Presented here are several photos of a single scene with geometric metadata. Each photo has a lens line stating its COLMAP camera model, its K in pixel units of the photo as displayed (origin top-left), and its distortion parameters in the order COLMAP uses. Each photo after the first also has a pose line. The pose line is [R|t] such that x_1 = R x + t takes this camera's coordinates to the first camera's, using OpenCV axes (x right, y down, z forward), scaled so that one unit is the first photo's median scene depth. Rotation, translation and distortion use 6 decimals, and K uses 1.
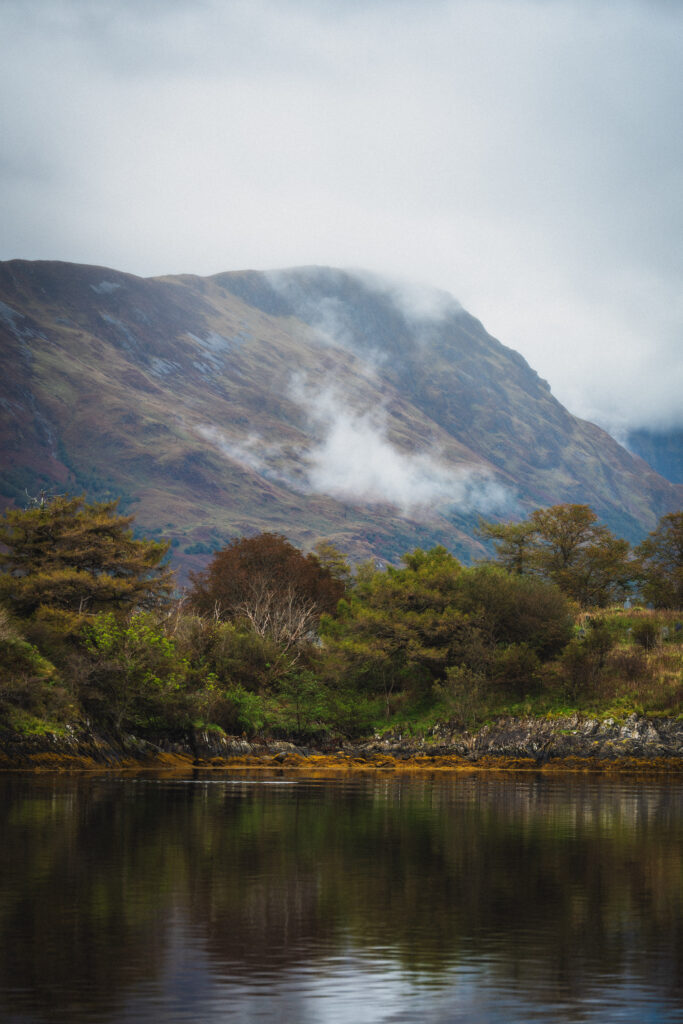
lens RADIAL K [[4279.4, 0, 341.5], [0, 4279.4, 512.0], [0, 0, 1]] dist [-0.021221, -0.279938]
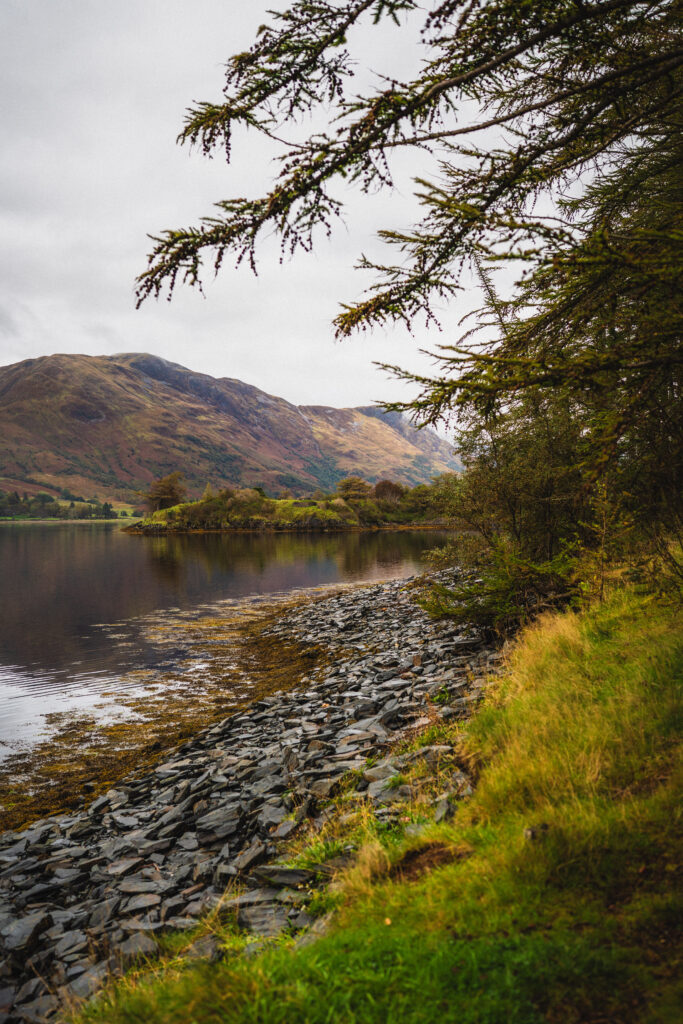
lens RADIAL K [[1019.1, 0, 341.5], [0, 1019.1, 512.0], [0, 0, 1]] dist [-0.003471, -0.000055]
pose [[0.998790, -0.020487, -0.044704, -0.021764], [0.022574, 0.998655, 0.046677, -0.017607], [0.043688, -0.047630, 0.997909, -0.216922]]
